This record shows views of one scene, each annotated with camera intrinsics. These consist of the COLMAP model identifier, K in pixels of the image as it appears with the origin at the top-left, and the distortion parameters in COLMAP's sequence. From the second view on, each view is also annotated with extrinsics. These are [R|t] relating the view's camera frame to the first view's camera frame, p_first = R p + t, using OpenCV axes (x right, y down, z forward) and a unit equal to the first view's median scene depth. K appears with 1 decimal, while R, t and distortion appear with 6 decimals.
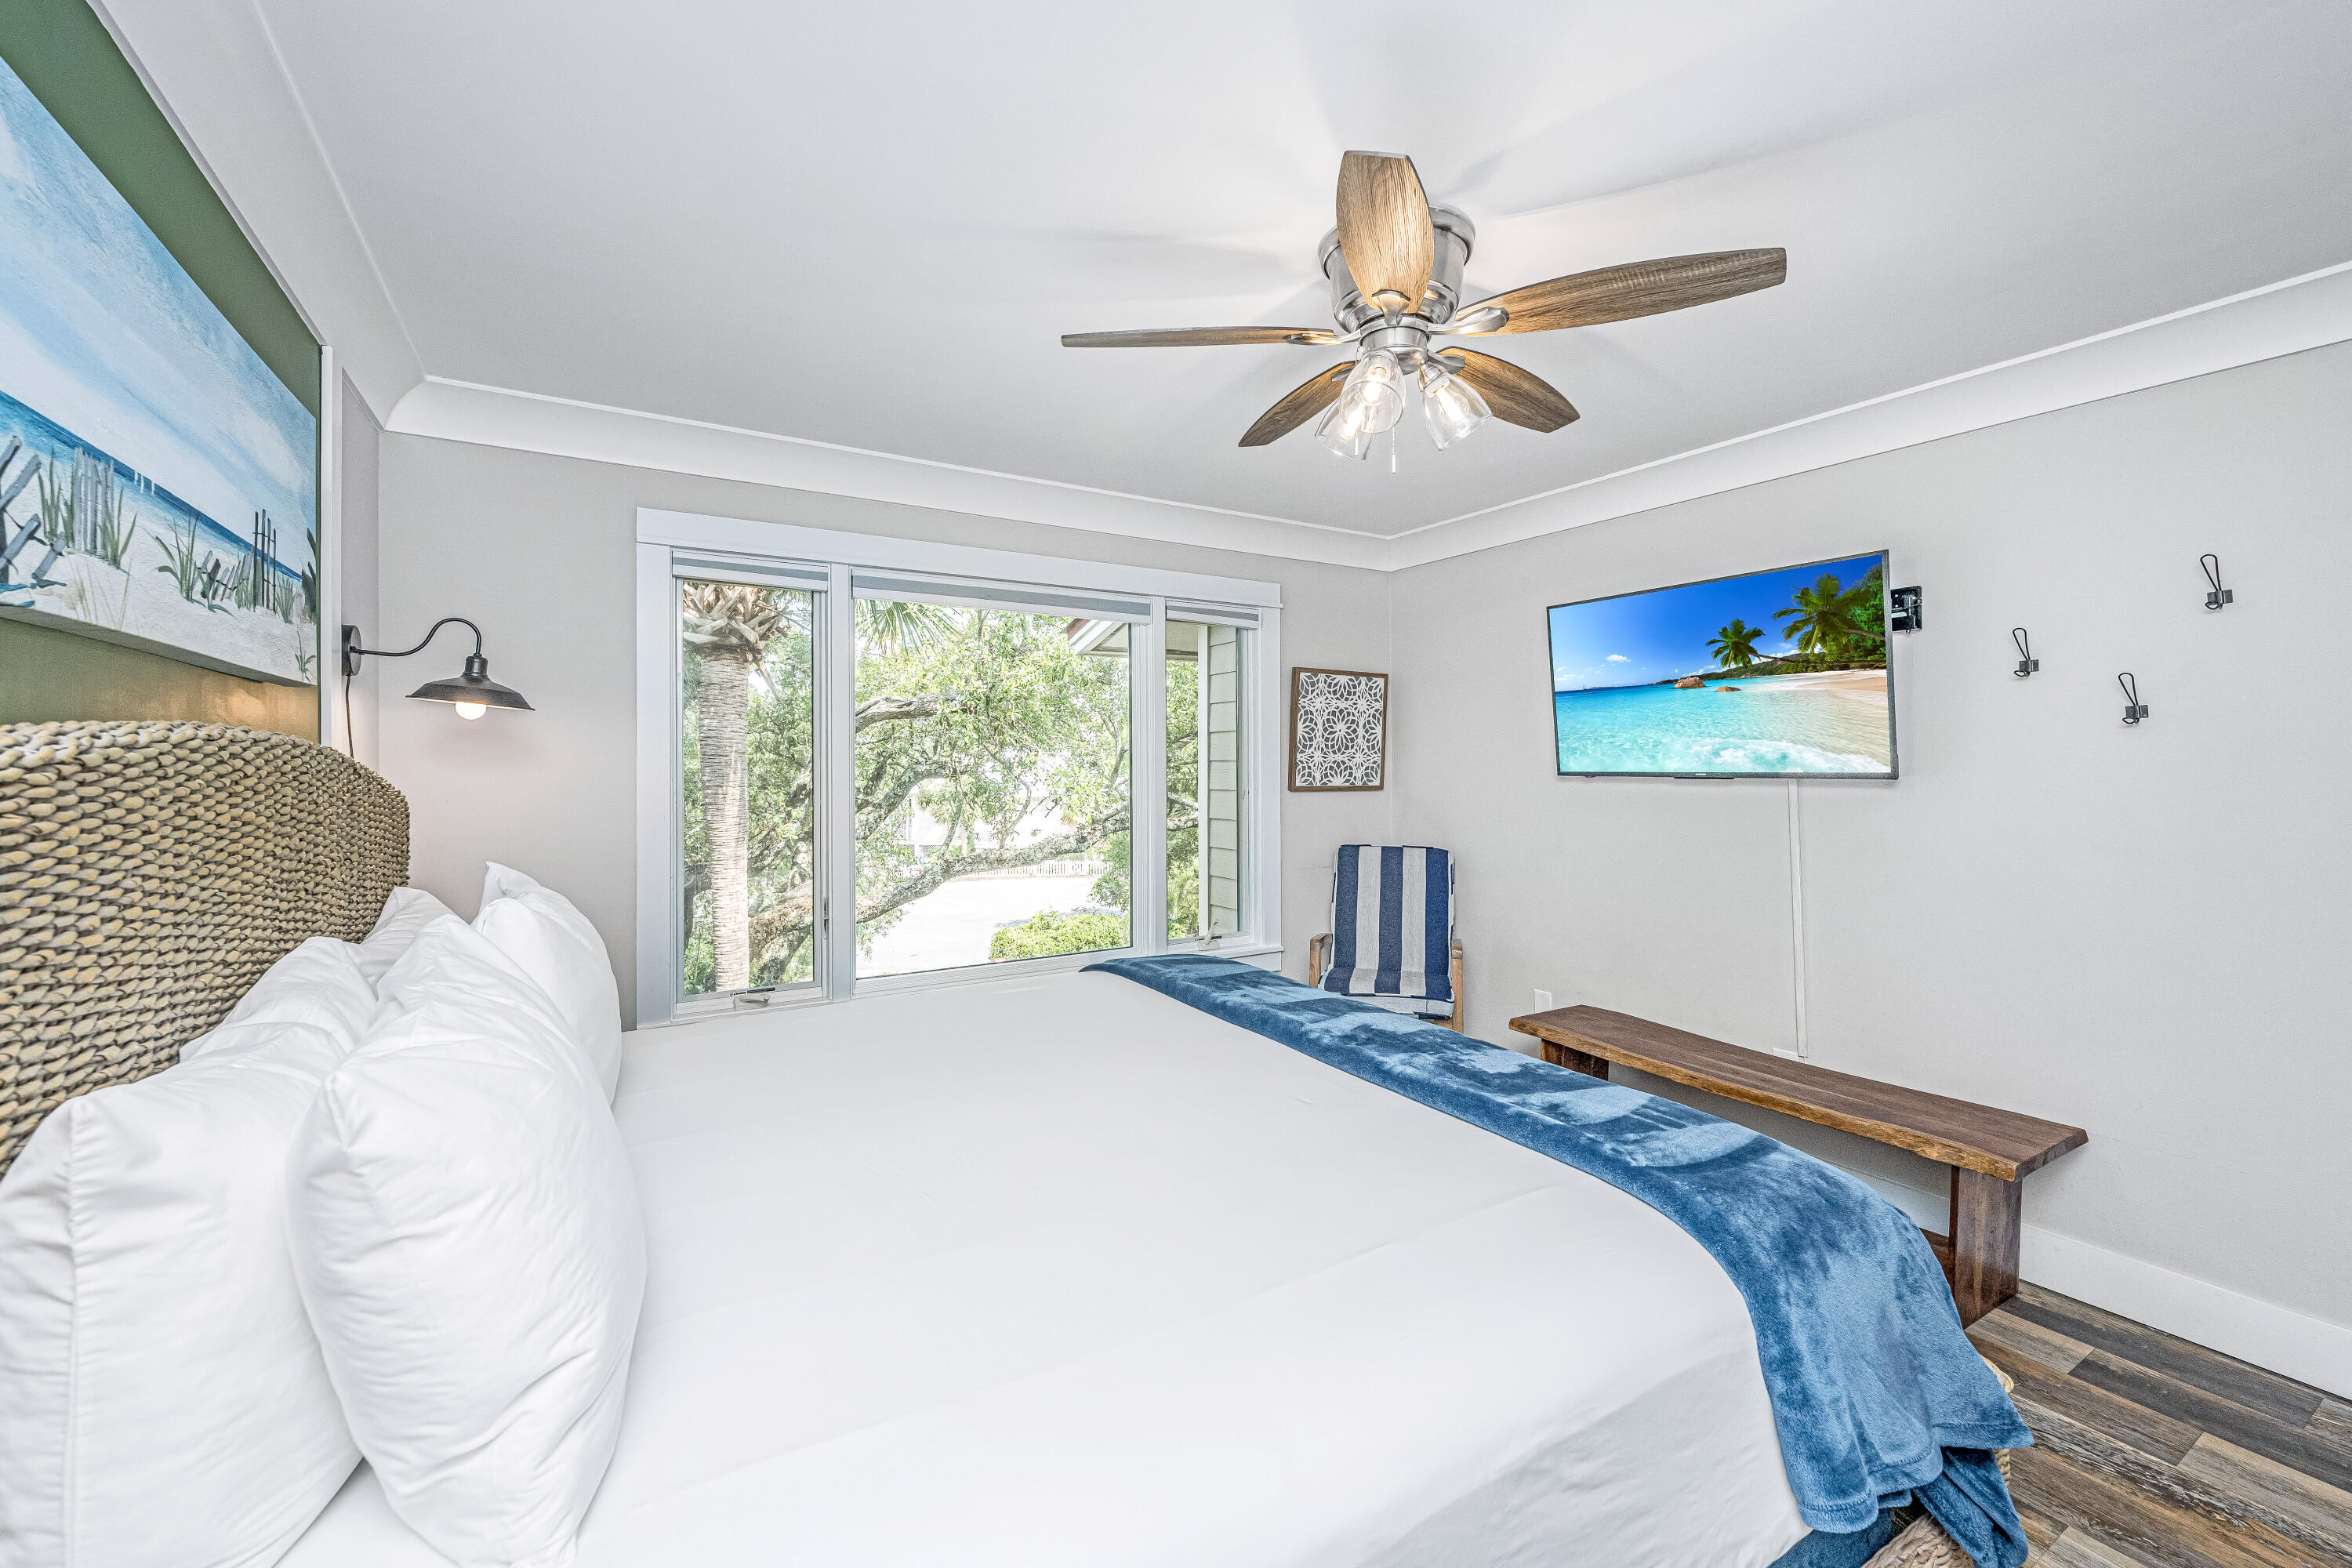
lens RADIAL K [[964.6, 0, 1184.5], [0, 964.6, 747.8], [0, 0, 1]] dist [0.006496, 0.000029]
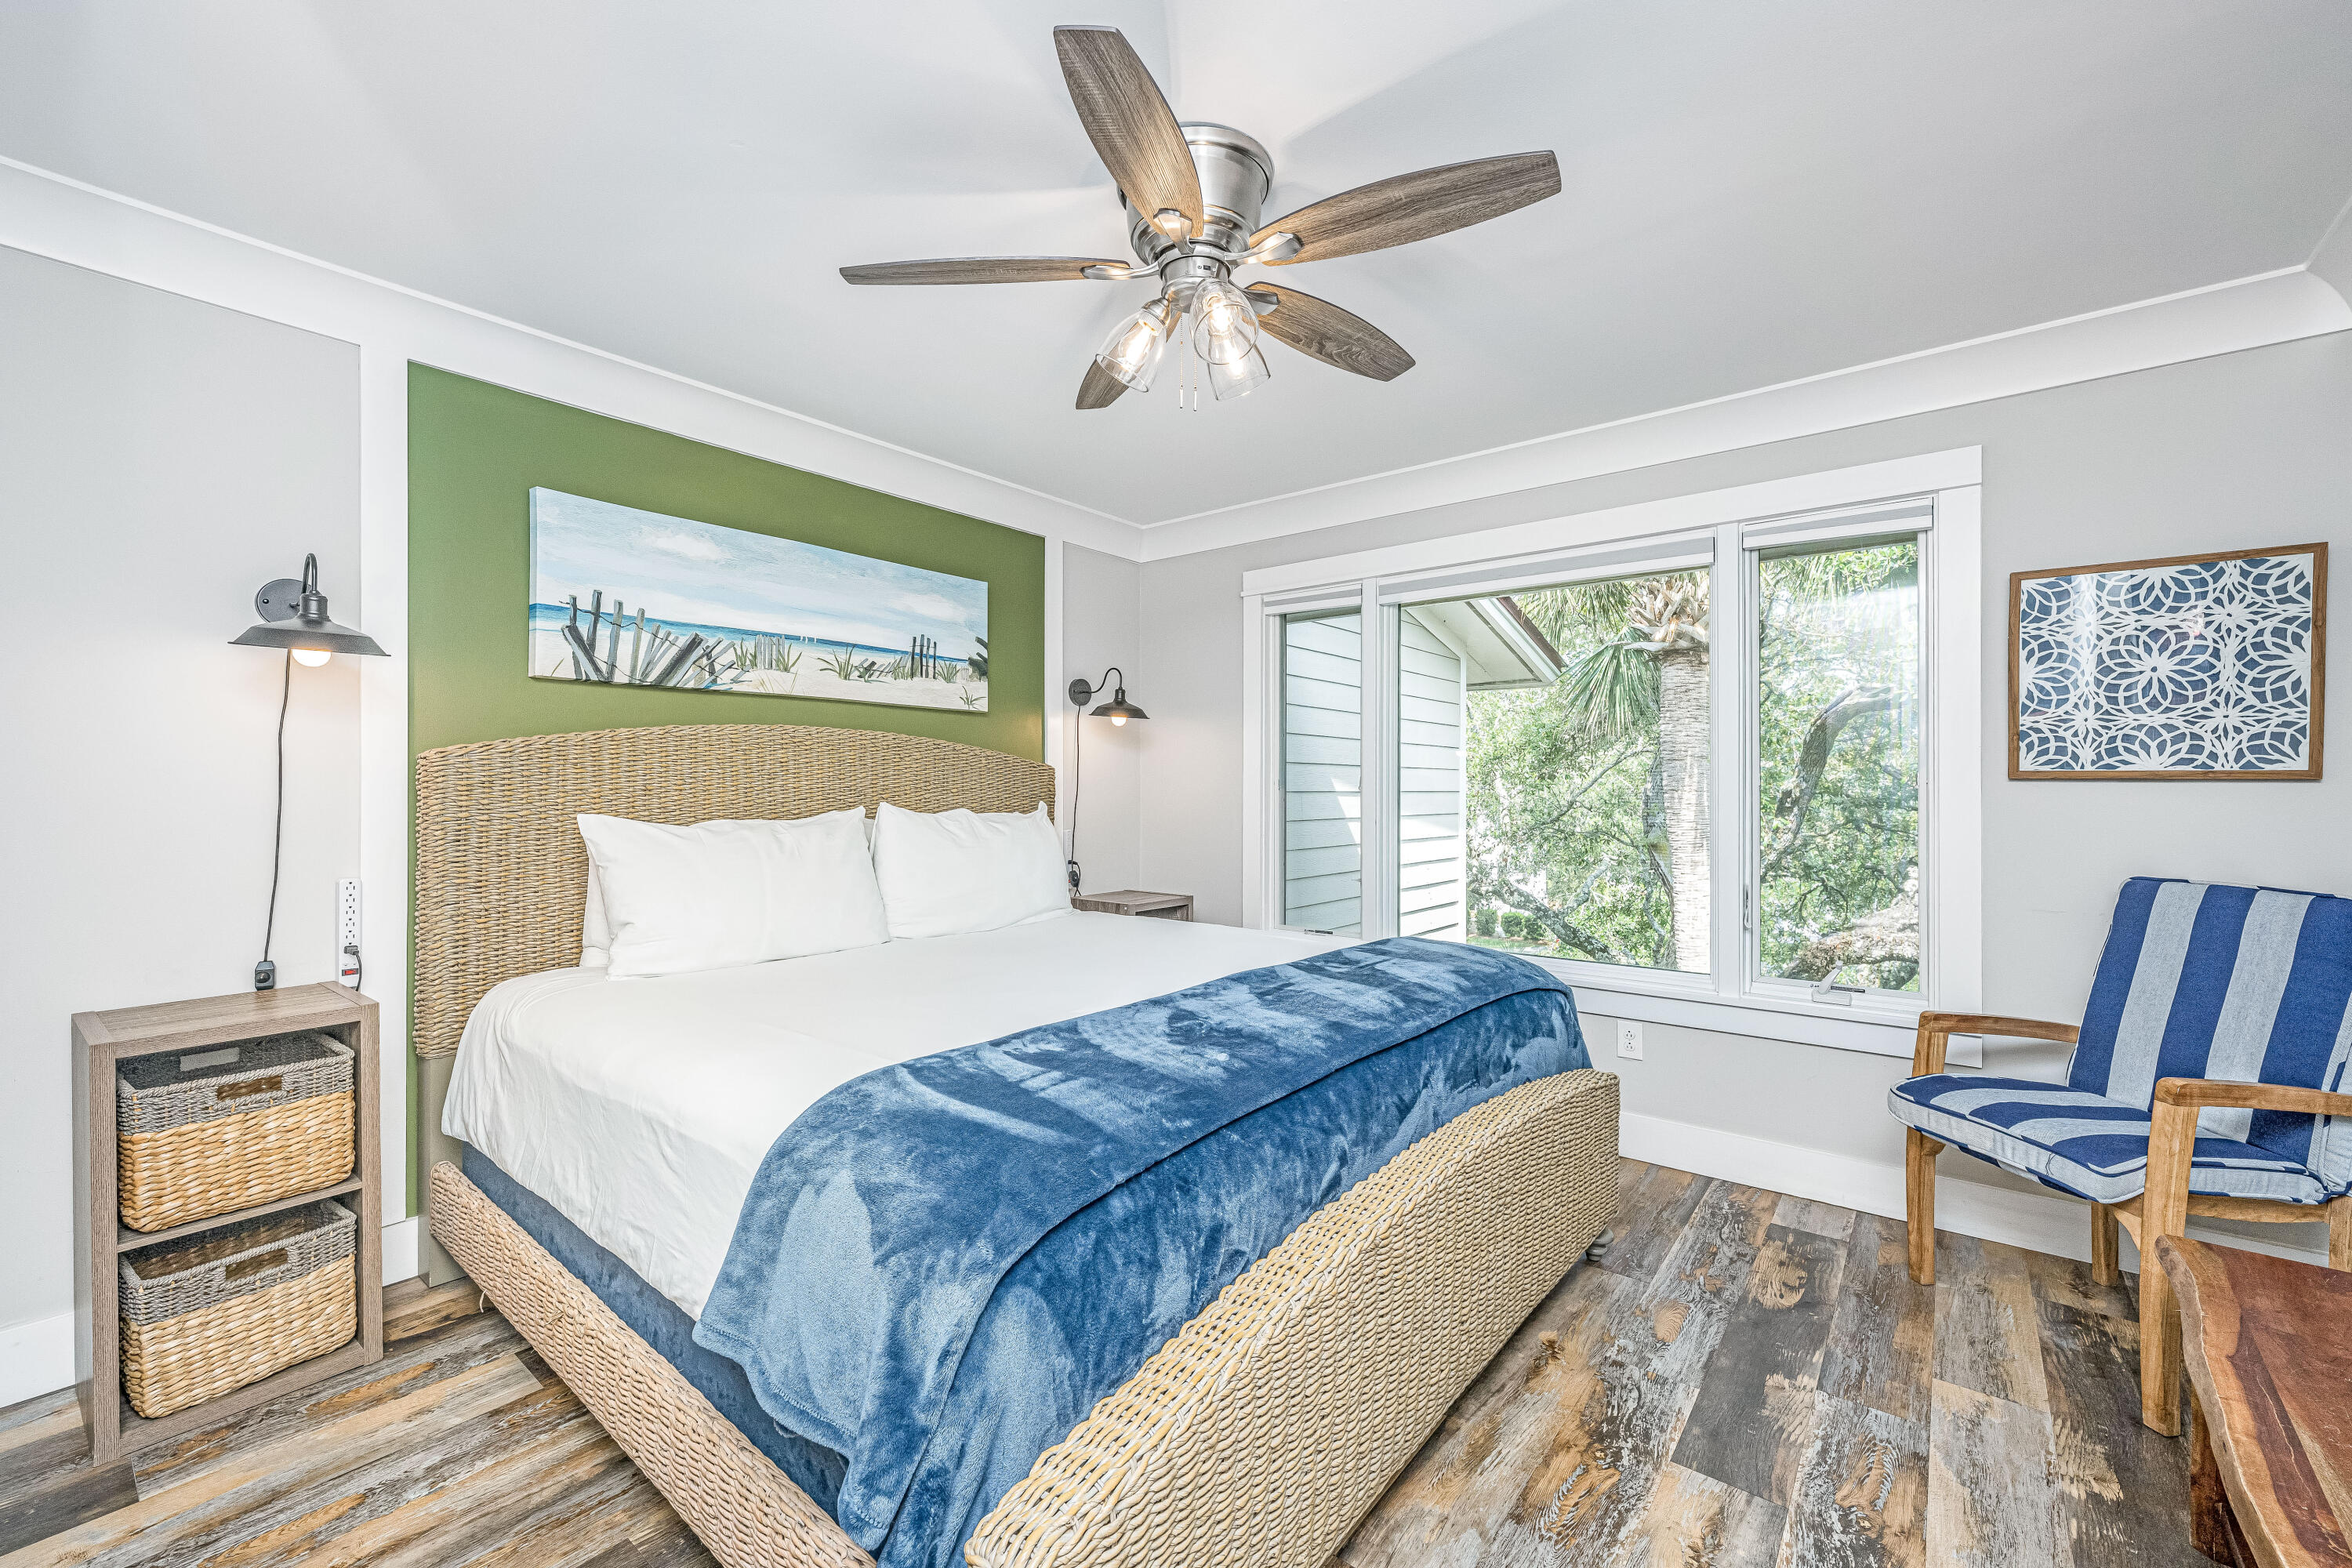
lens RADIAL K [[964.6, 0, 1170.8], [0, 964.6, 766.6], [0, 0, 1]] dist [0.006496, 0.000029]
pose [[0.327382, -0.017938, -0.944722, 0.505708], [0.013508, 0.999806, -0.014303, 0.037984], [0.944796, -0.008079, 0.327560, 0.299933]]
